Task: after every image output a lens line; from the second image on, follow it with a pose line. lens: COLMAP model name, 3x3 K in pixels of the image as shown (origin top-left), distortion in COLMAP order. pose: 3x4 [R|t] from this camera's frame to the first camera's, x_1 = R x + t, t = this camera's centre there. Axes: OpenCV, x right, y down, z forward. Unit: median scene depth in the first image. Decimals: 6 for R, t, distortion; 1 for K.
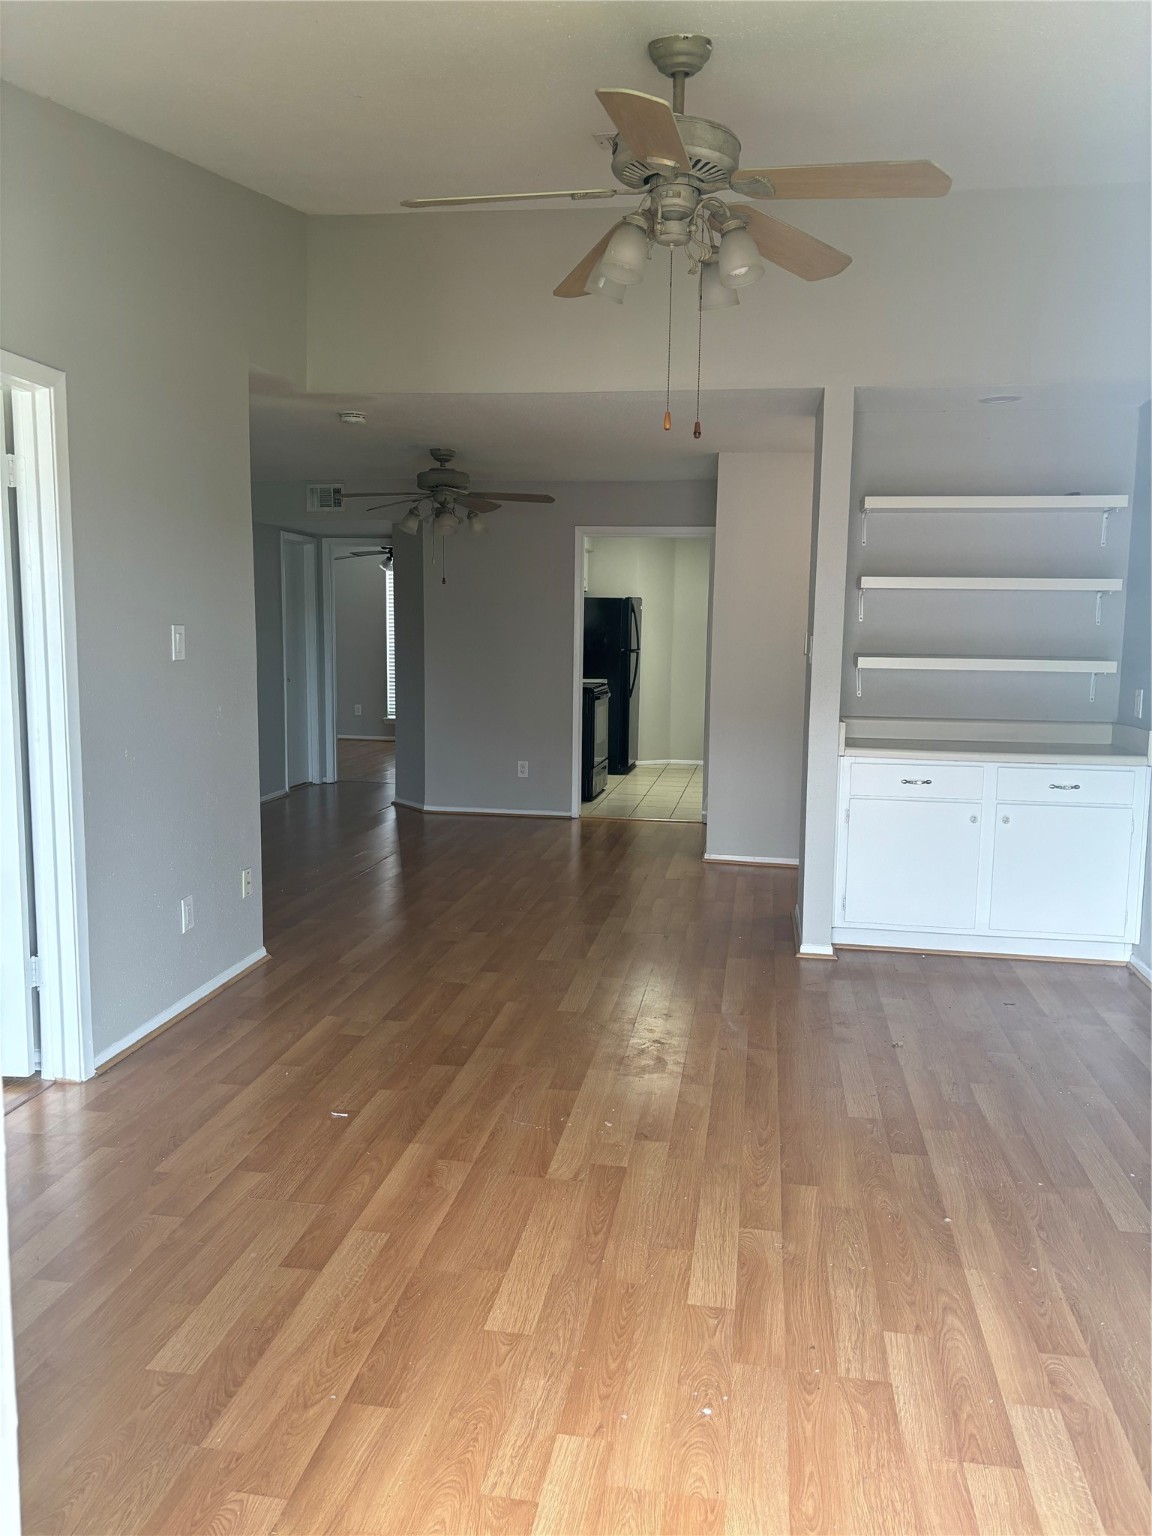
lens RADIAL K [[1161.3, 0, 576.0], [0, 1161.3, 768.0], [0, 0, 1]] dist [-0.058921, -0.002612]
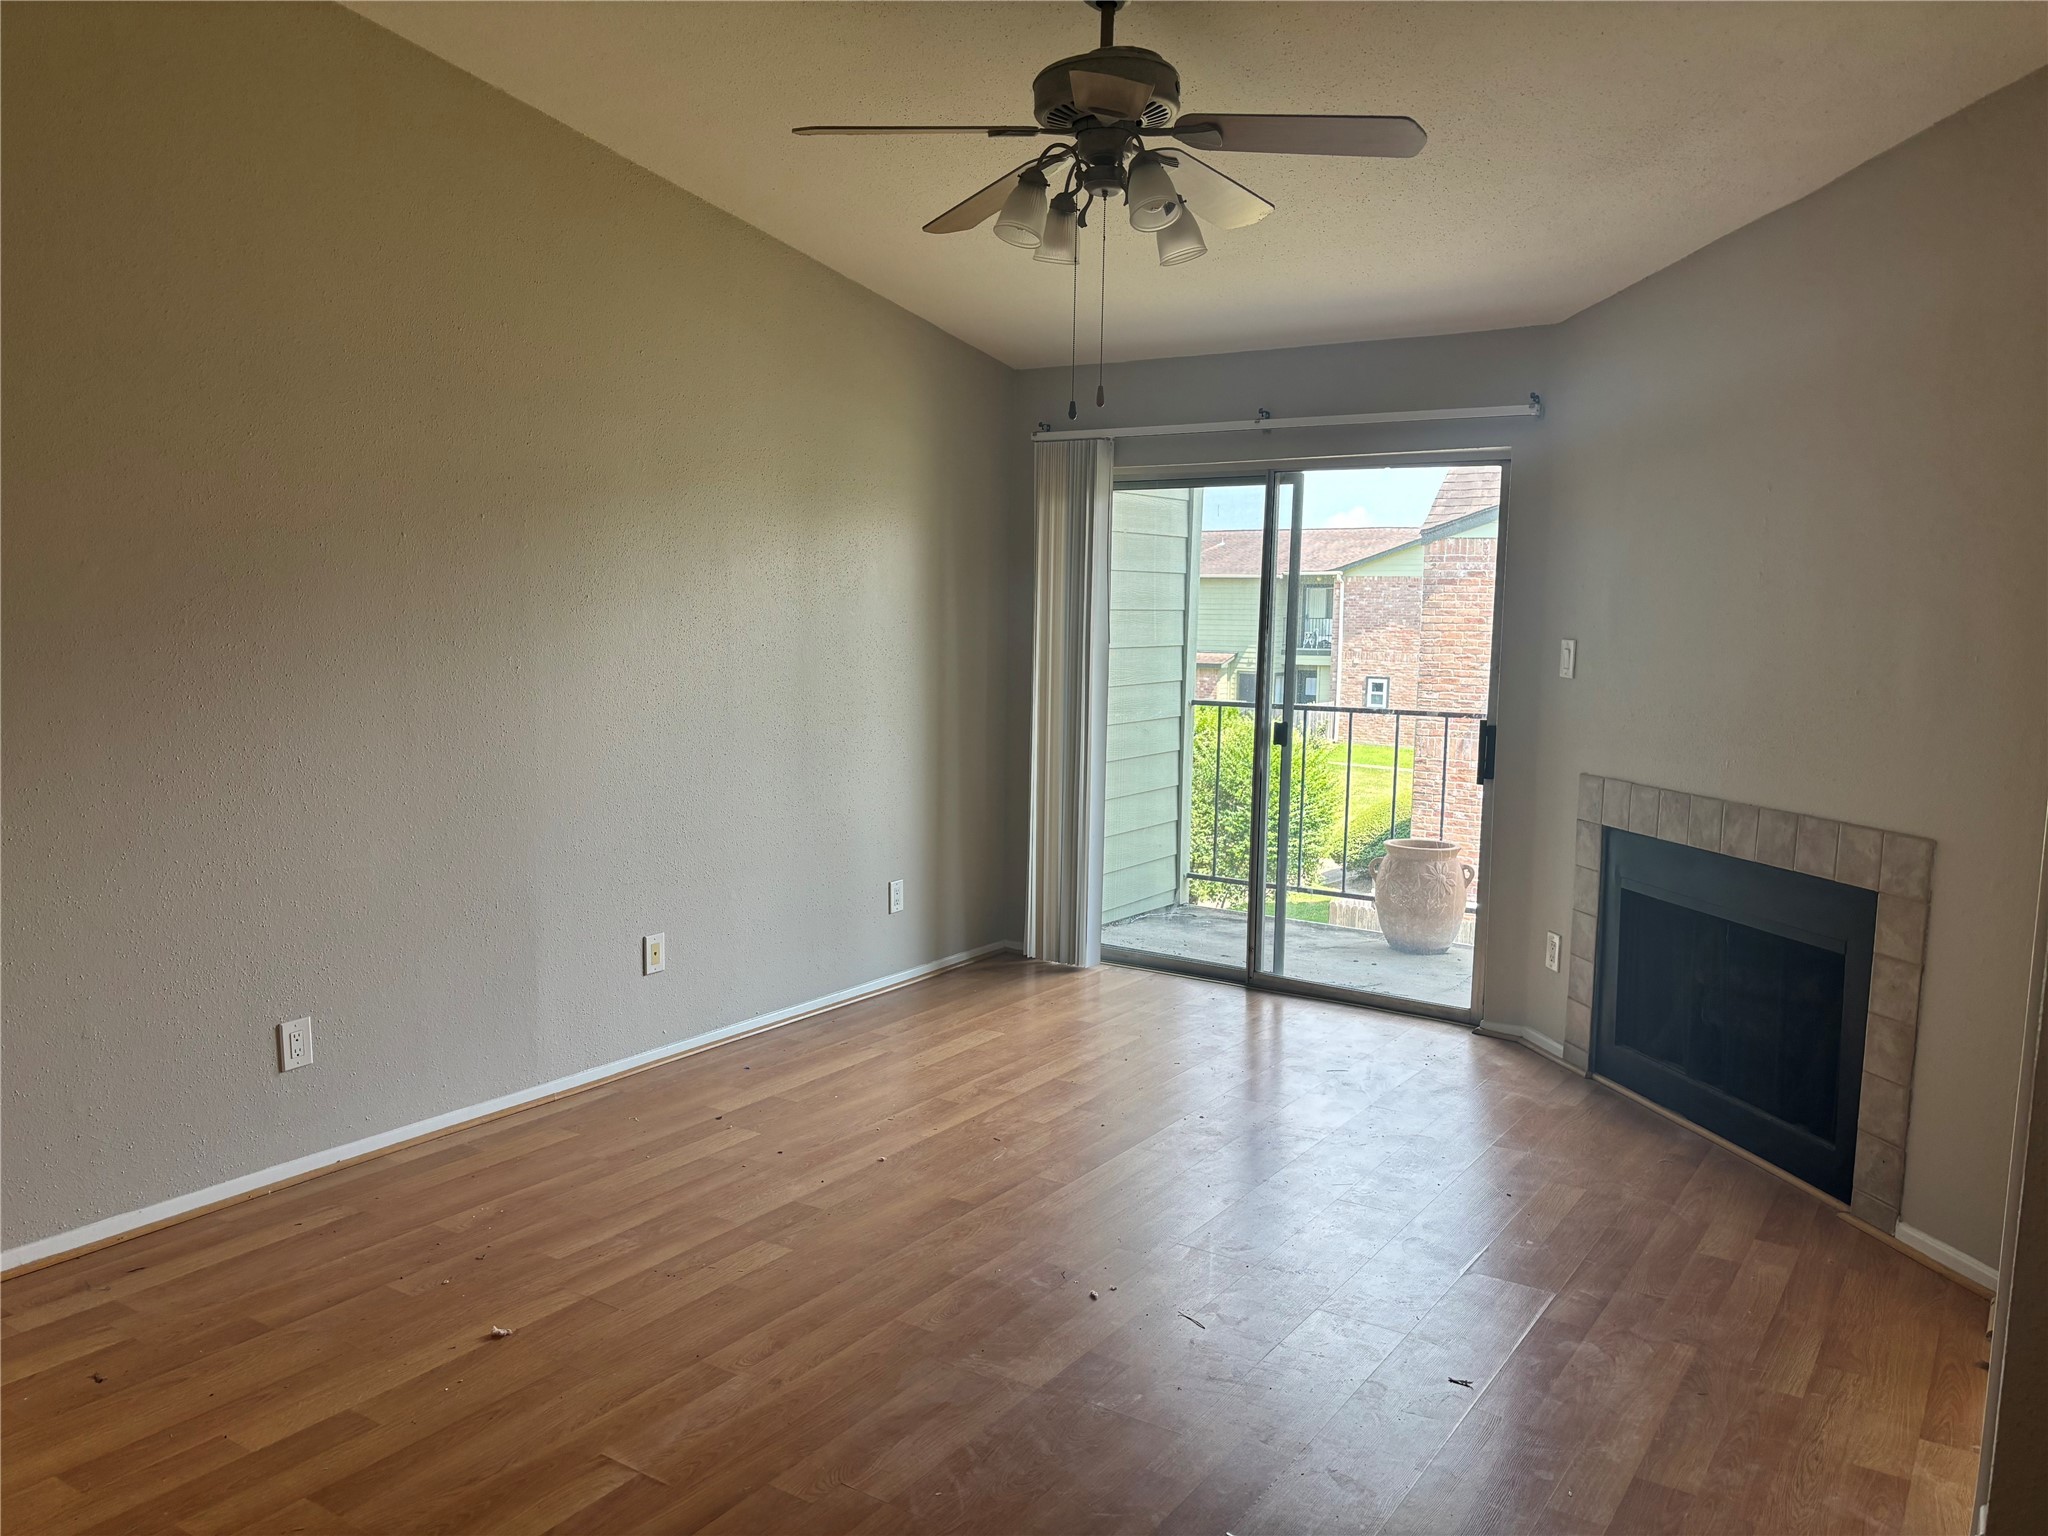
lens RADIAL K [[1514.8, 0, 1015.5], [0, 1514.8, 789.8], [0, 0, 1]] dist [0.025005, -0.000462]
pose [[-0.902901, -0.073175, 0.423574, -0.299697], [0.038749, 0.967536, 0.249746, -0.238787], [-0.428099, 0.241909, -0.870754, 1.701918]]
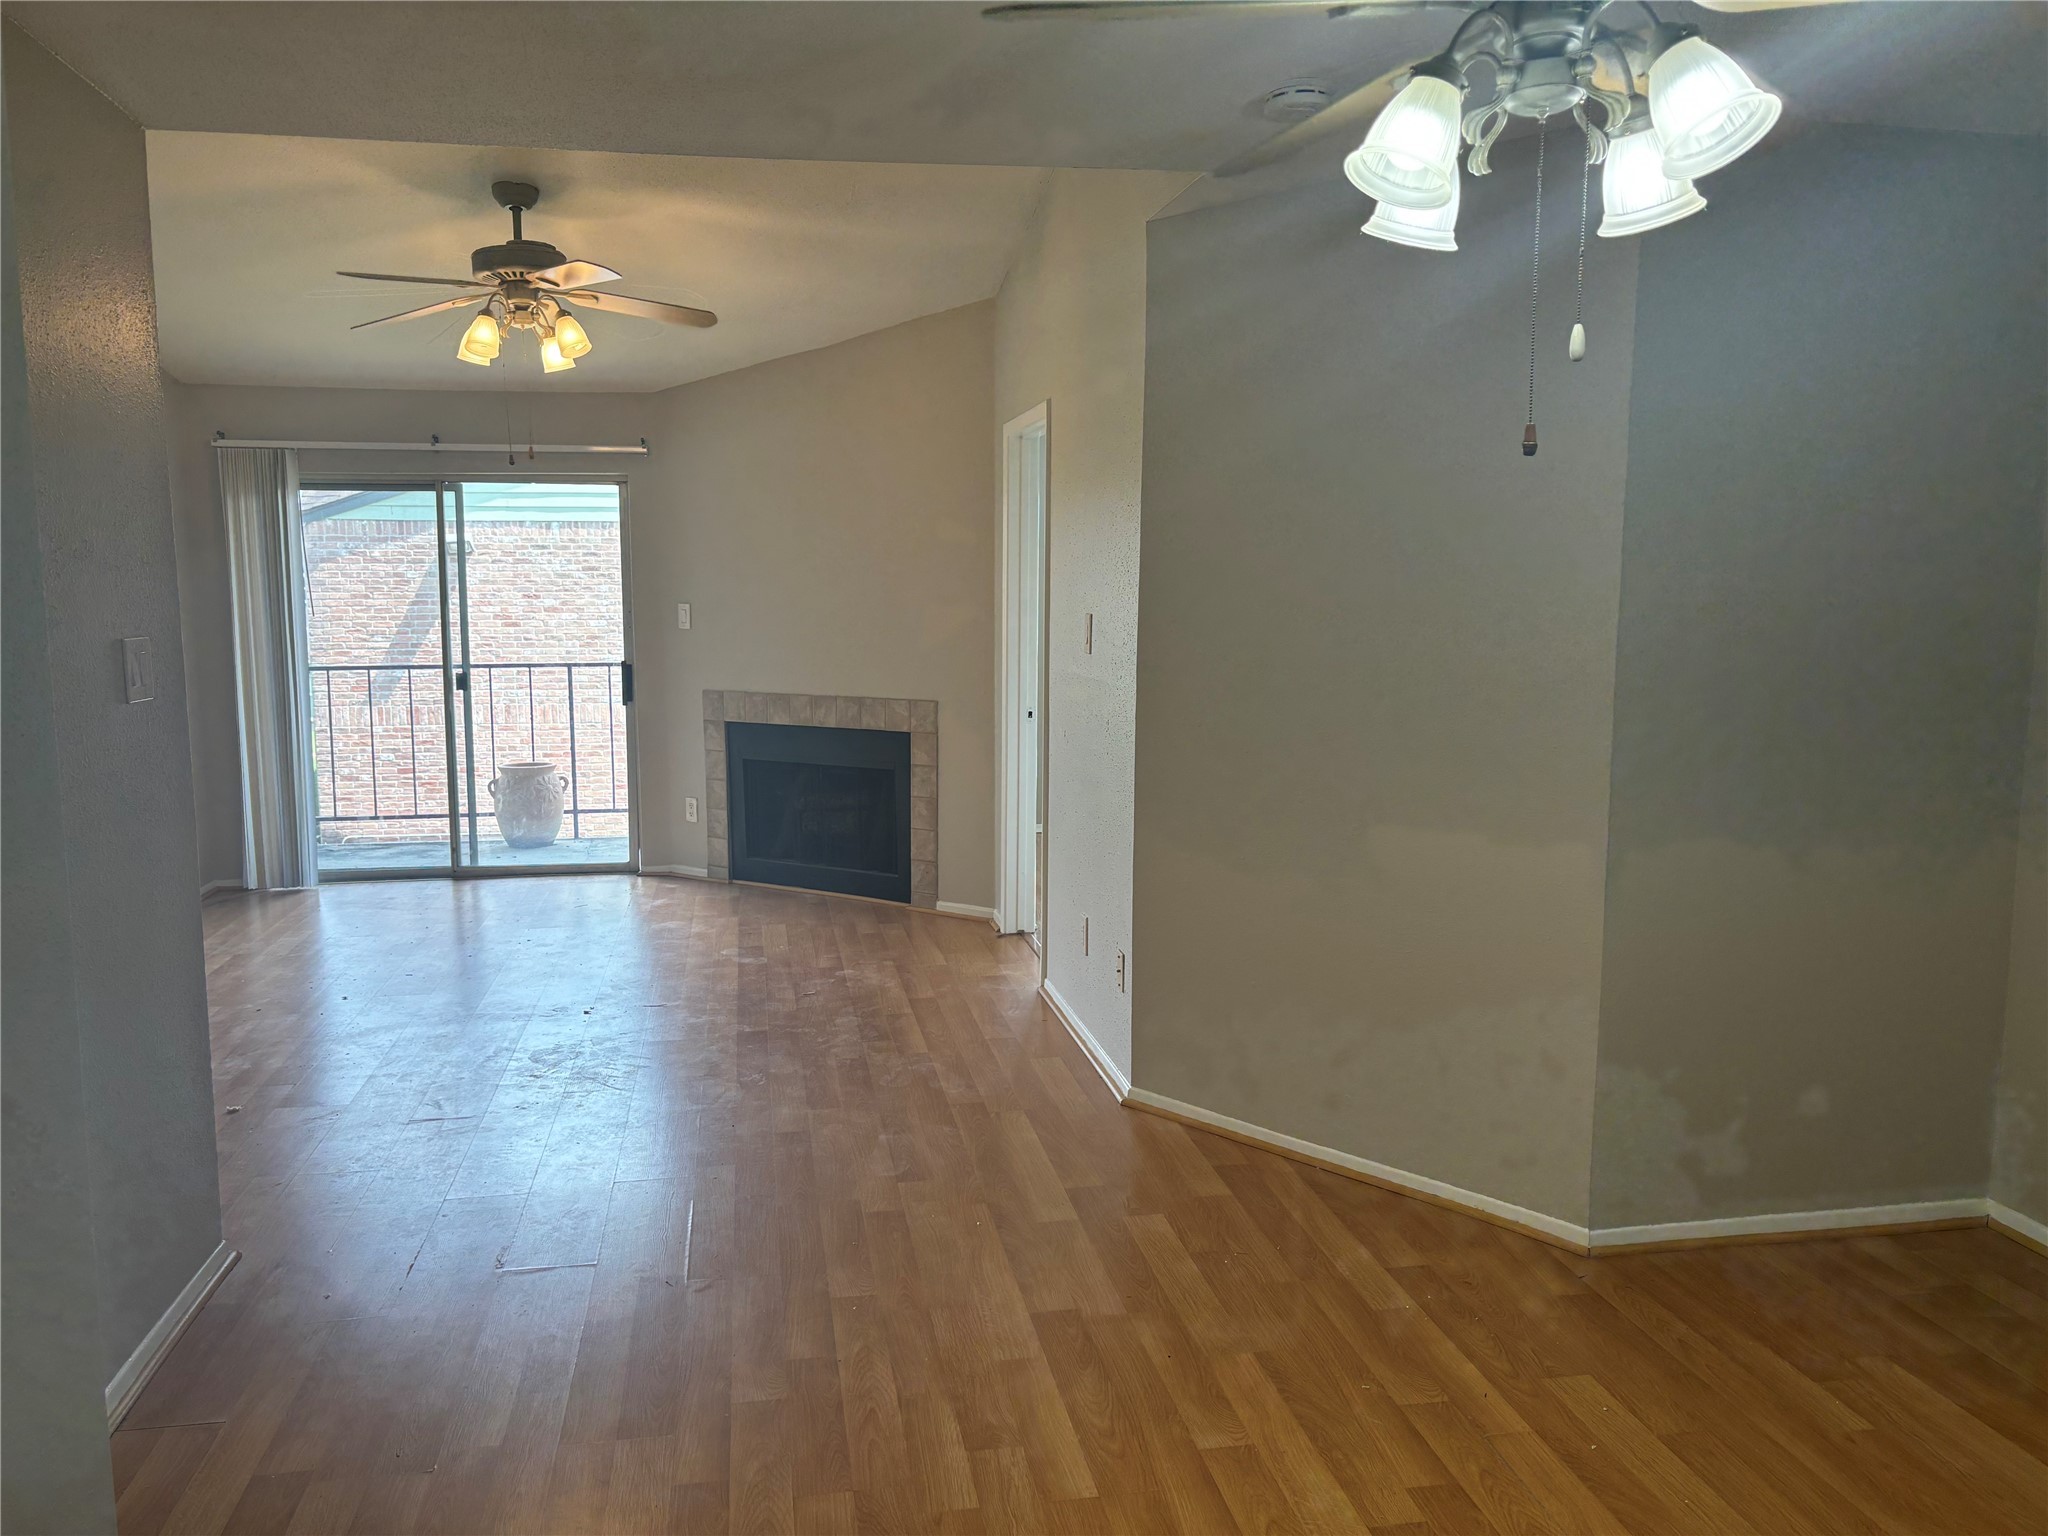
lens RADIAL K [[1548.4, 0, 1024.0], [0, 1548.4, 768.0], [0, 0, 1]] dist [-0.058921, -0.002612]
pose [[-0.940105, 0.025765, -0.339909, 0.127431], [-0.060930, 0.968381, 0.241921, -0.331468], [0.335395, 0.248142, -0.908810, 2.402177]]
